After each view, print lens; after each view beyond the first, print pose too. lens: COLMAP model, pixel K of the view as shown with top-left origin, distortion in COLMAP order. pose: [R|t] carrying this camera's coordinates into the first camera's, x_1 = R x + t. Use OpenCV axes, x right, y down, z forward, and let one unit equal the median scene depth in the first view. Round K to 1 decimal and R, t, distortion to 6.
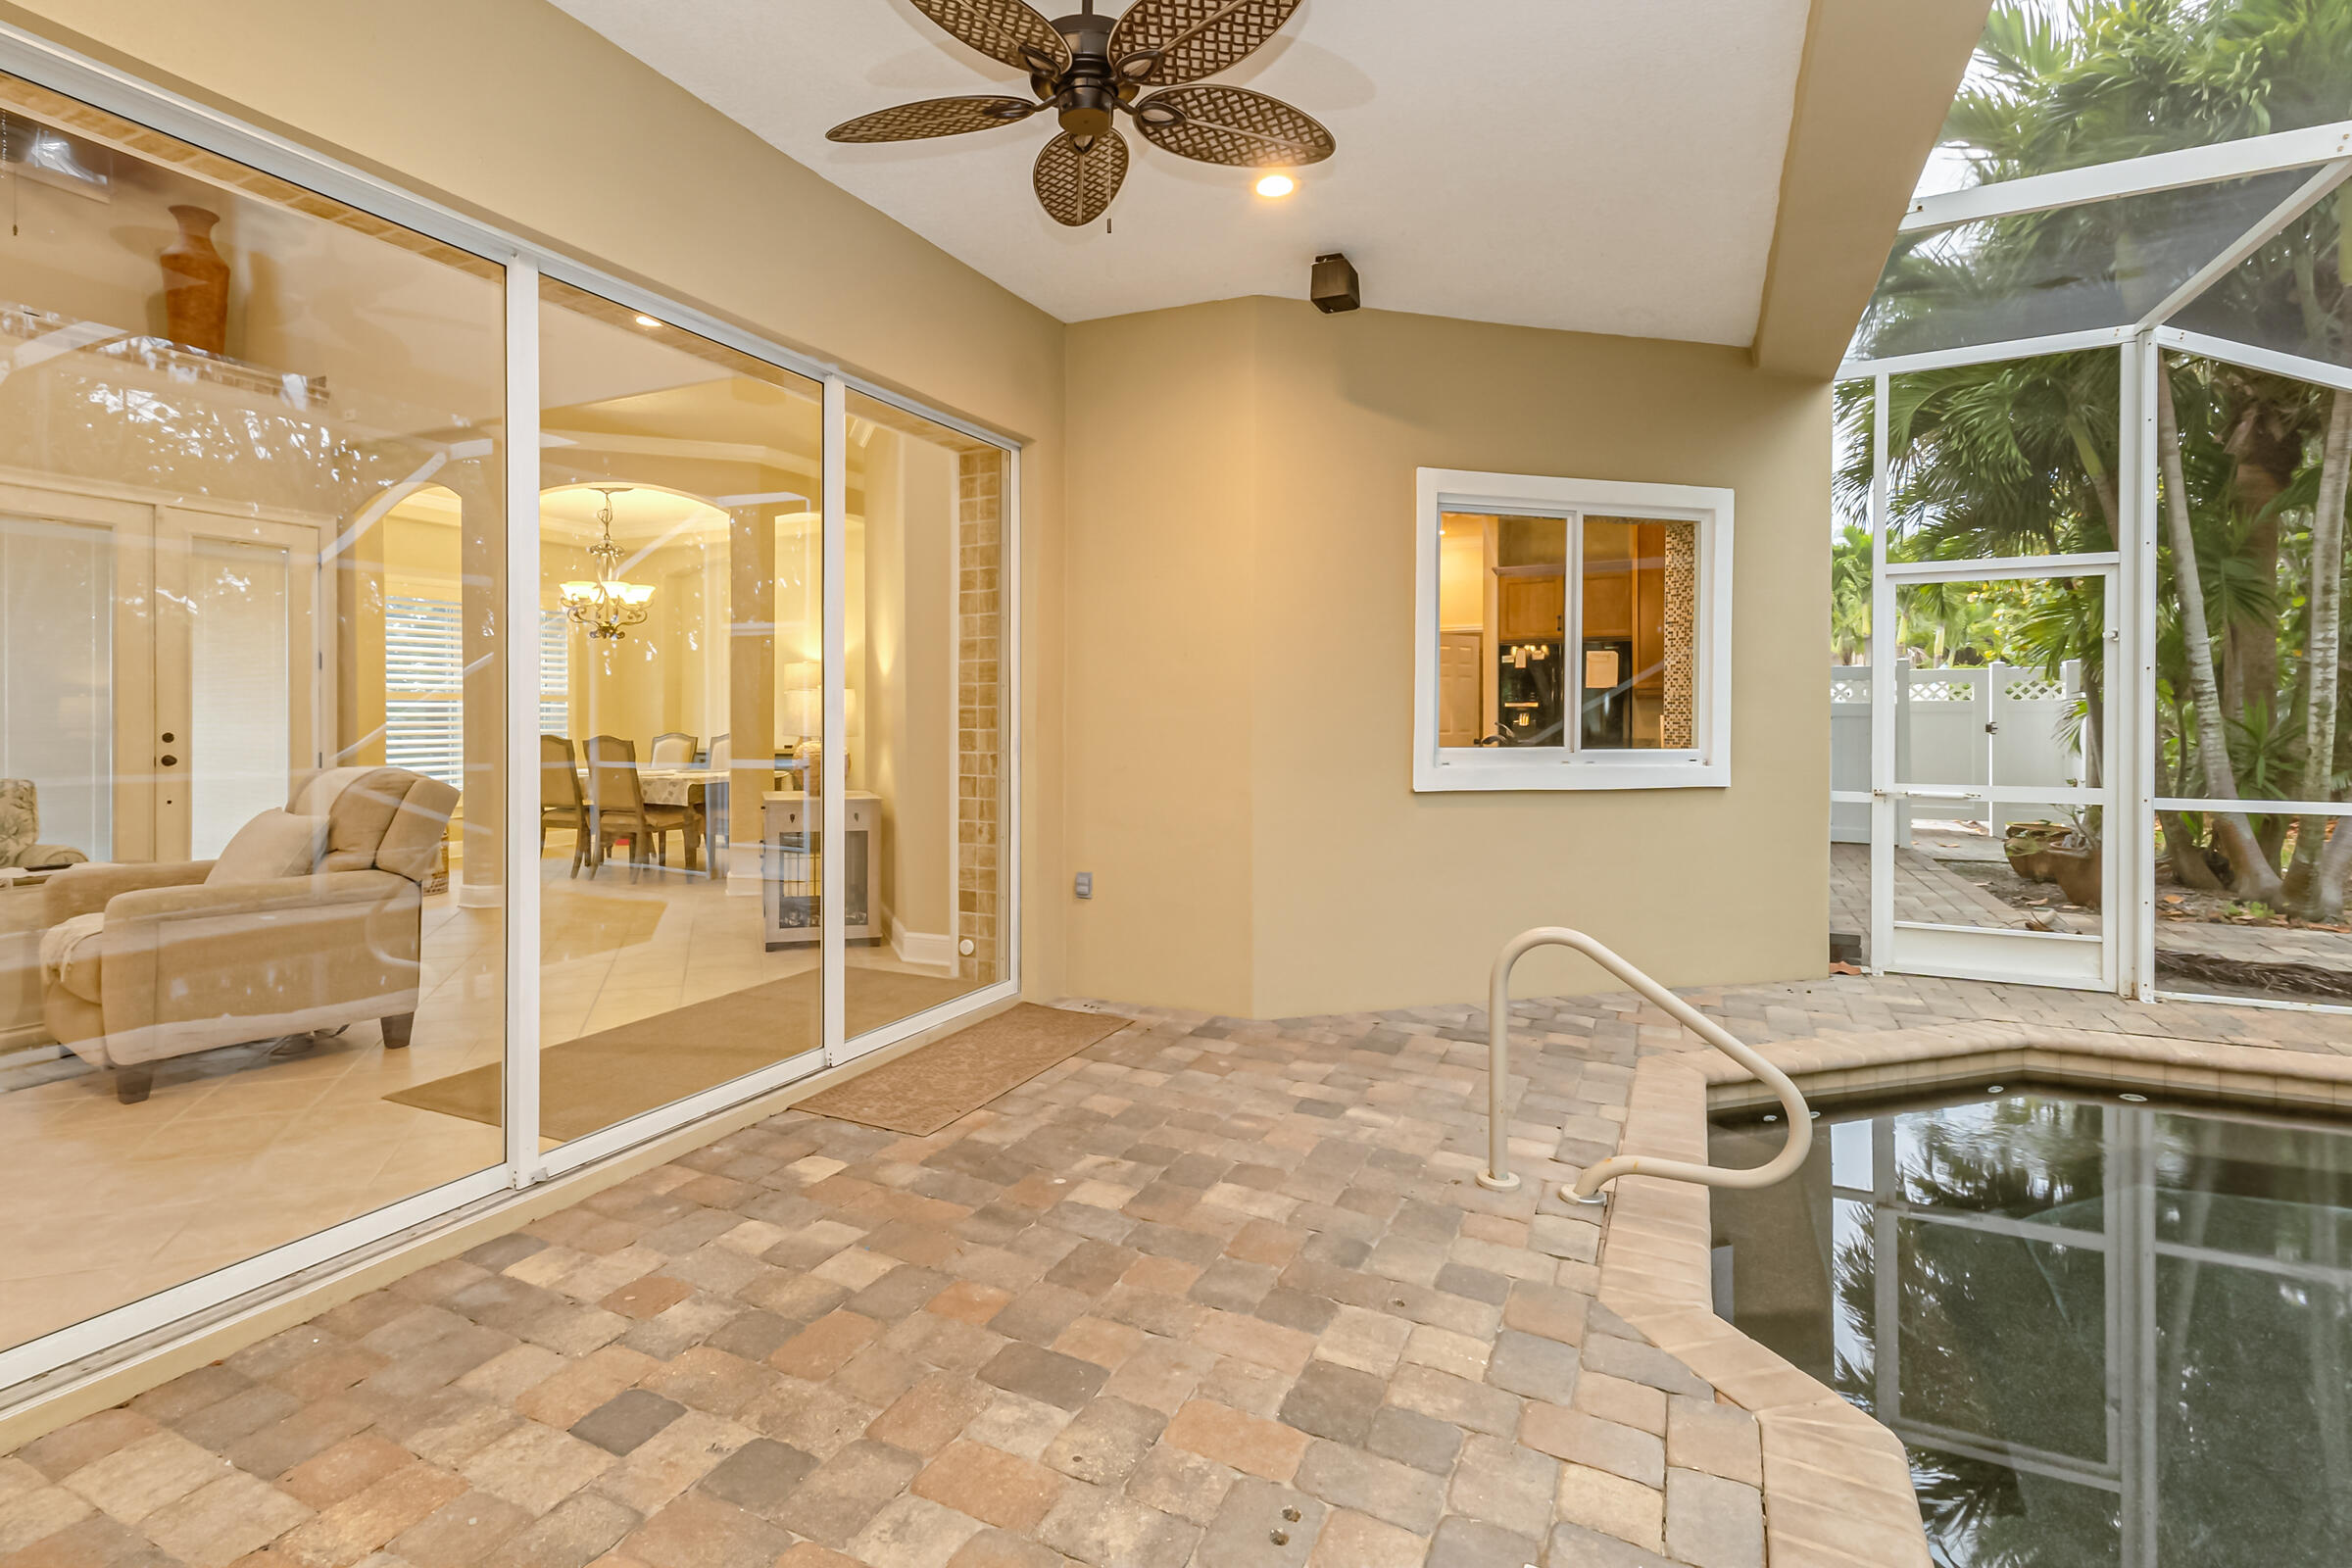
lens RADIAL K [[1079.7, 0, 1143.9], [0, 1079.7, 720.8], [0, 0, 1]] dist [0.016174, -0.003375]
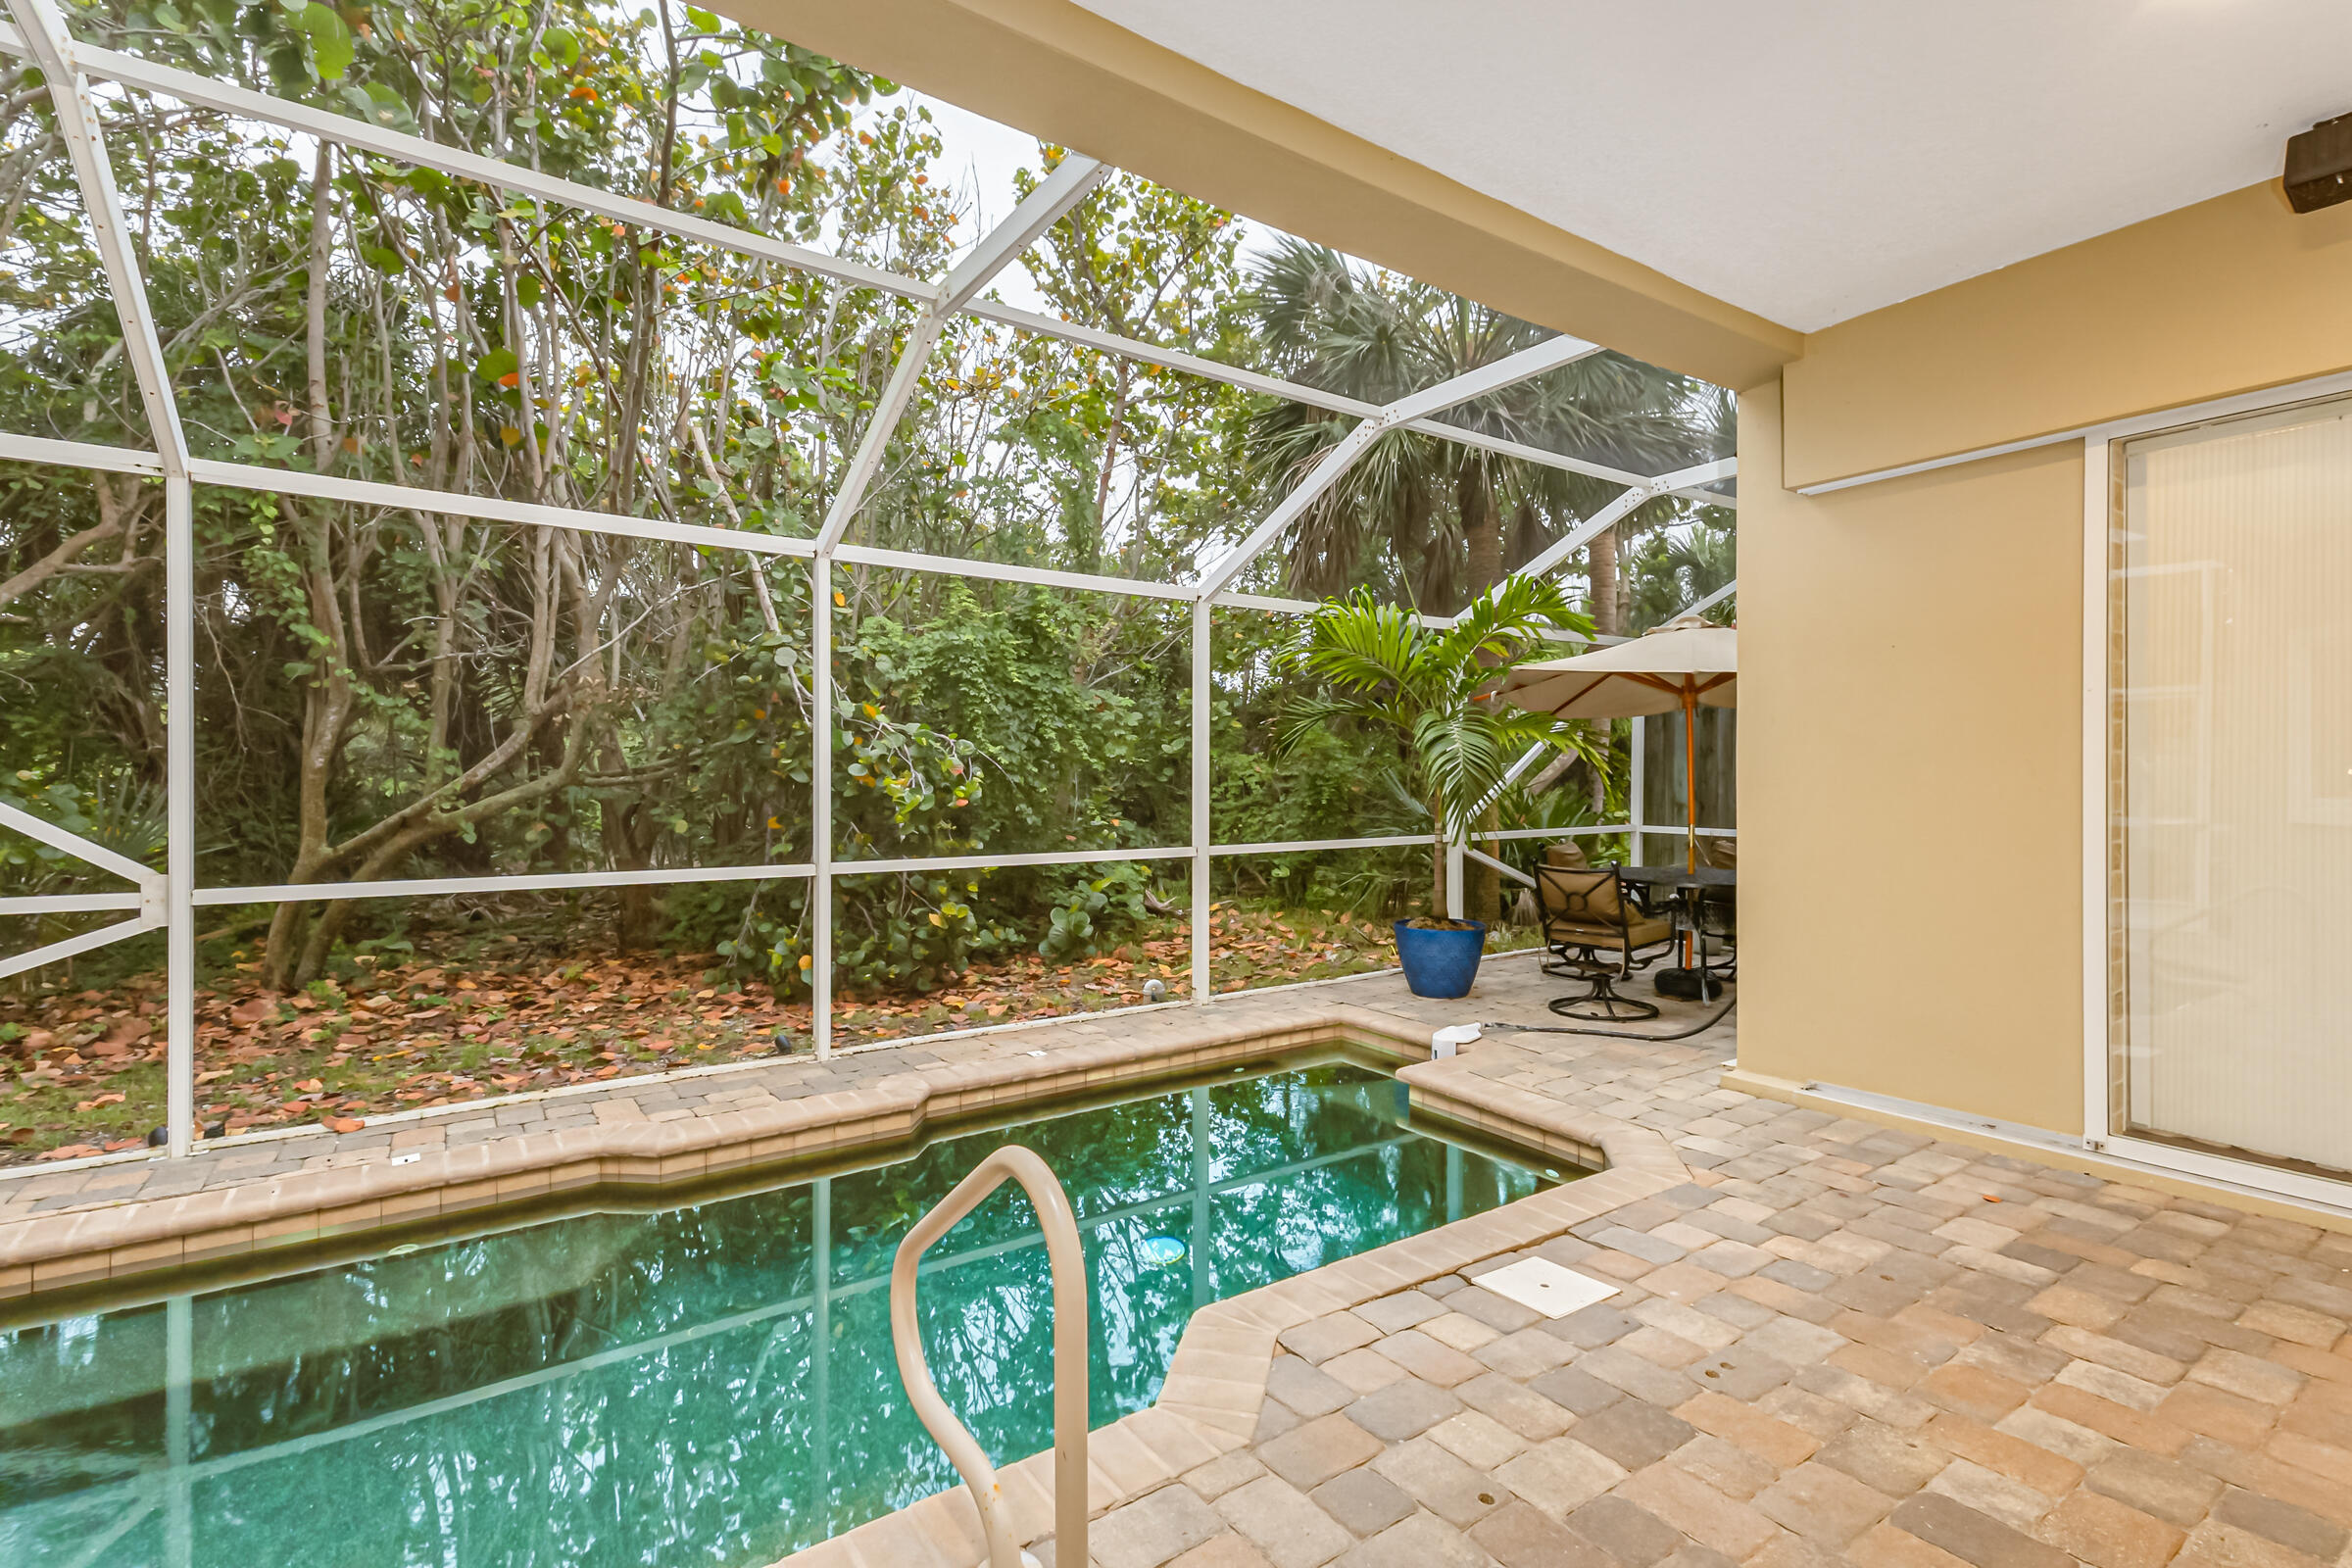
lens RADIAL K [[1079.7, 0, 1173.8], [0, 1079.7, 779.6], [0, 0, 1]] dist [0.016174, -0.003375]
pose [[-0.865423, -0.007280, 0.500988, 0.014836], [-0.002955, 0.999951, 0.009426, -0.006747], [-0.501032, 0.006677, -0.865403, 0.877833]]
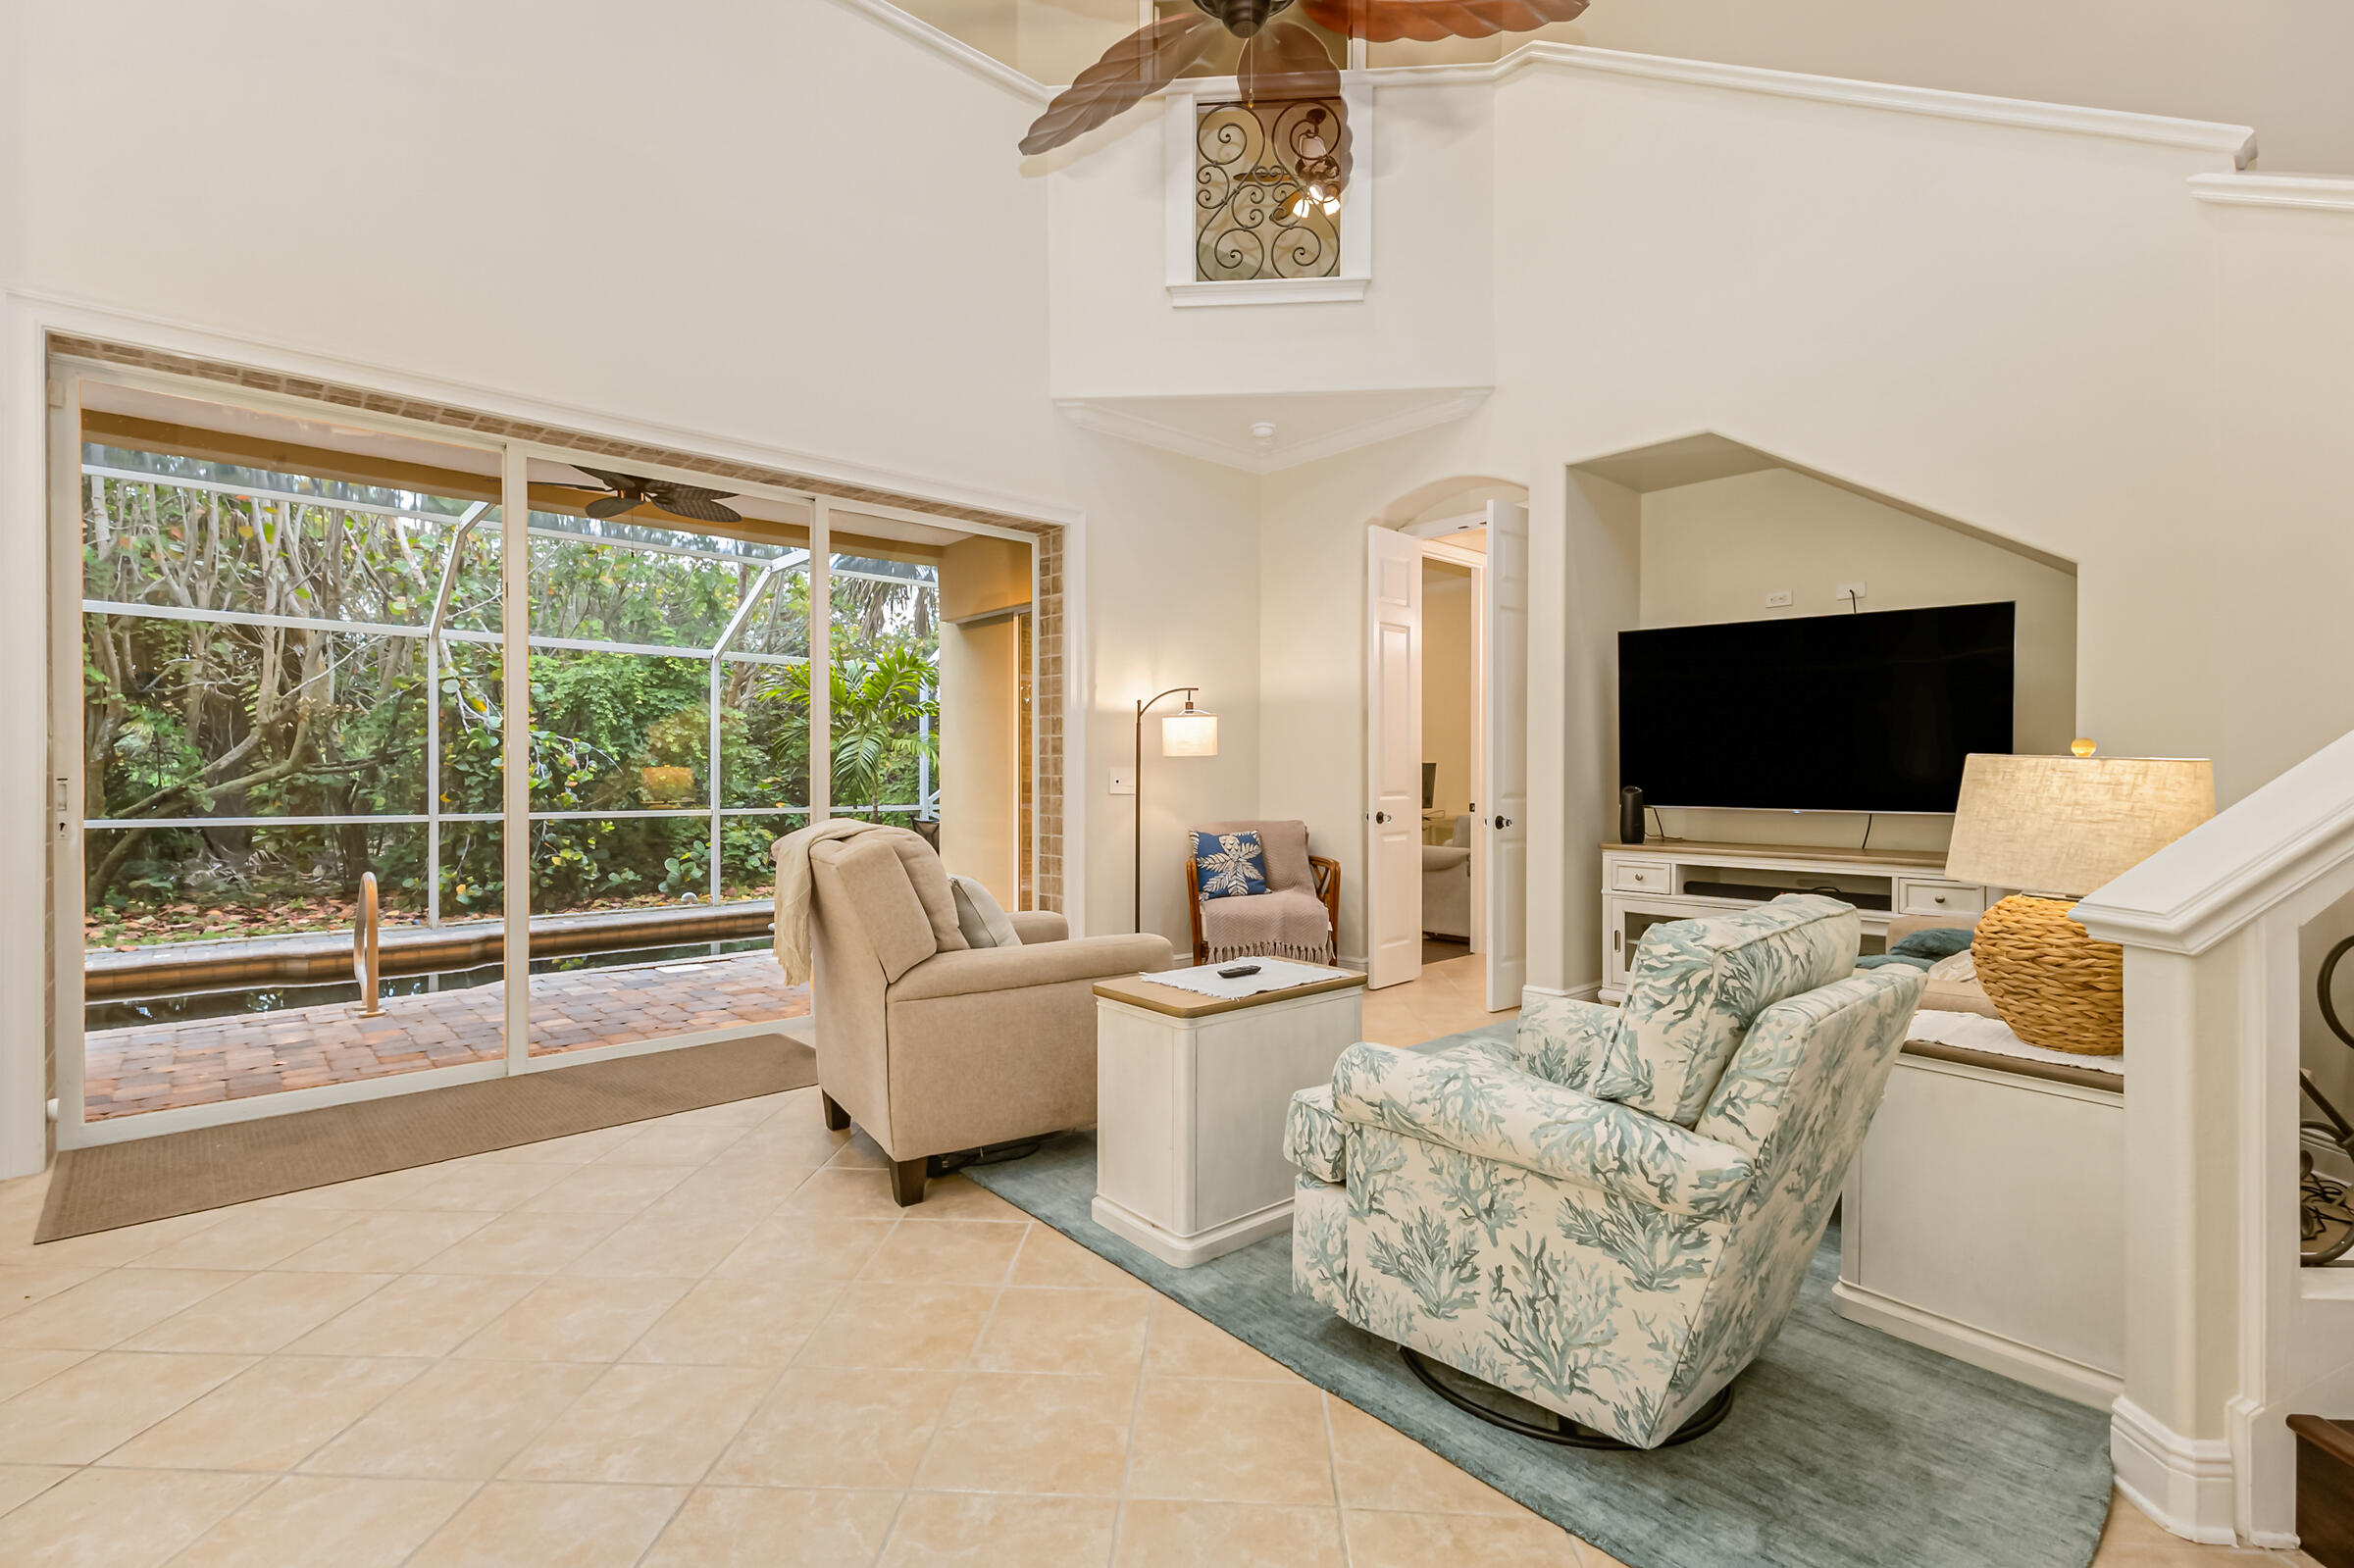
lens RADIAL K [[1080.5, 0, 1184.4], [0, 1080.5, 783.0], [0, 0, 1]] dist [0.016174, -0.003375]
pose [[-0.922871, -0.009398, 0.384995, -1.029936], [-0.005359, 0.999919, 0.011561, 0.004393], [-0.385072, 0.008606, -0.922846, 1.339504]]
